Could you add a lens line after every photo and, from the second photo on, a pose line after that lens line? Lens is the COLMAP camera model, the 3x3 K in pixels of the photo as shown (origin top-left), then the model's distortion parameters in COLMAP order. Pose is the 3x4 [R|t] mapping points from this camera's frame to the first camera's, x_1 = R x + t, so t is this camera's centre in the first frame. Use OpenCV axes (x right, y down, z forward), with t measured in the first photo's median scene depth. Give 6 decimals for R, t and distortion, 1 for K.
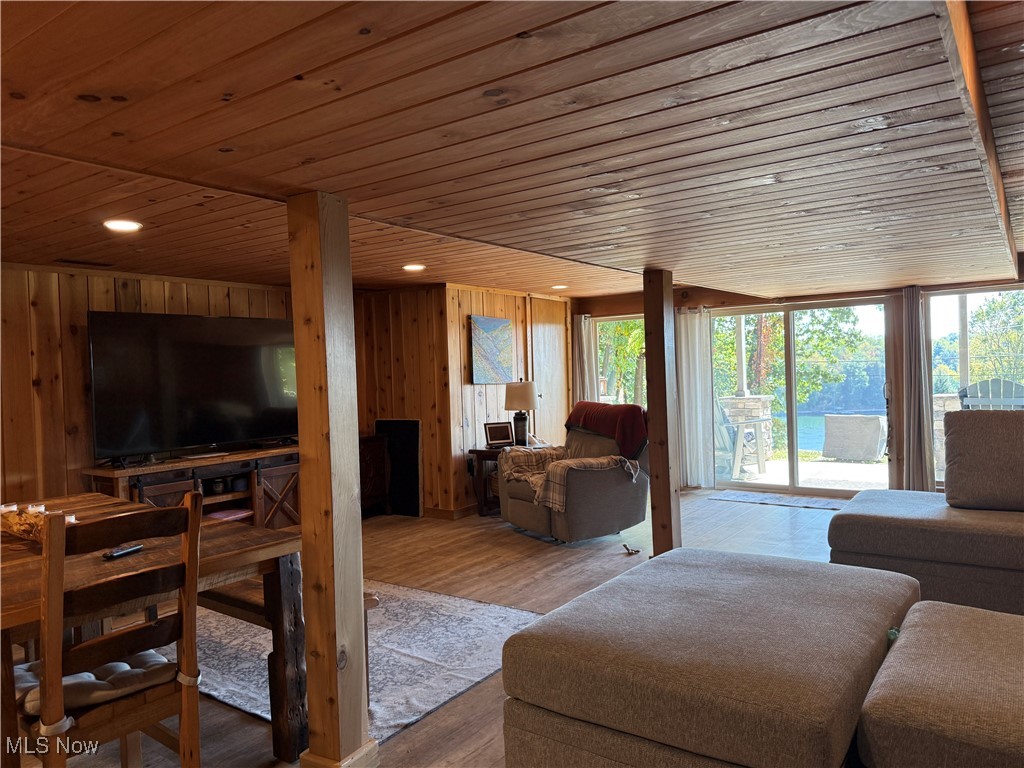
lens RADIAL K [[729.3, 0, 515.3], [0, 729.3, 387.8], [0, 0, 1]] dist [0.142384, -0.238322]
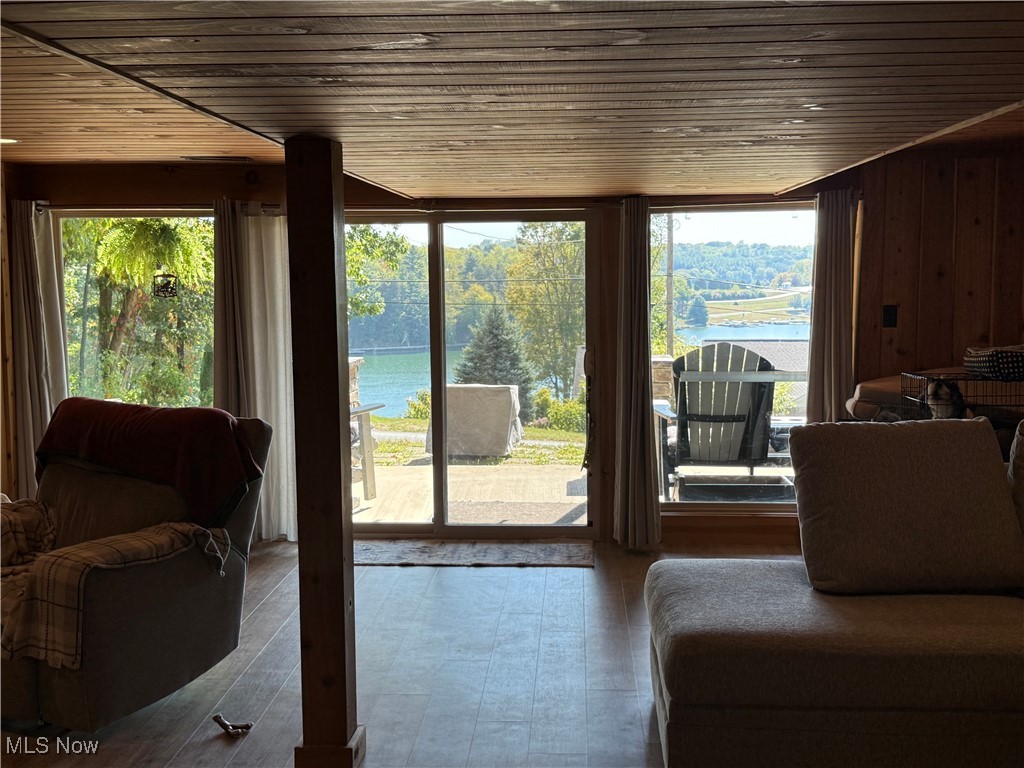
lens RADIAL K [[1175.1, 0, 513.9], [0, 1175.1, 389.9], [0, 0, 1]] dist [0.205072, -0.438445]
pose [[0.849962, -0.026865, 0.526159, -0.068211], [-0.007114, 0.998023, 0.062450, -0.035024], [-0.526797, -0.056823, 0.848090, 0.203914]]
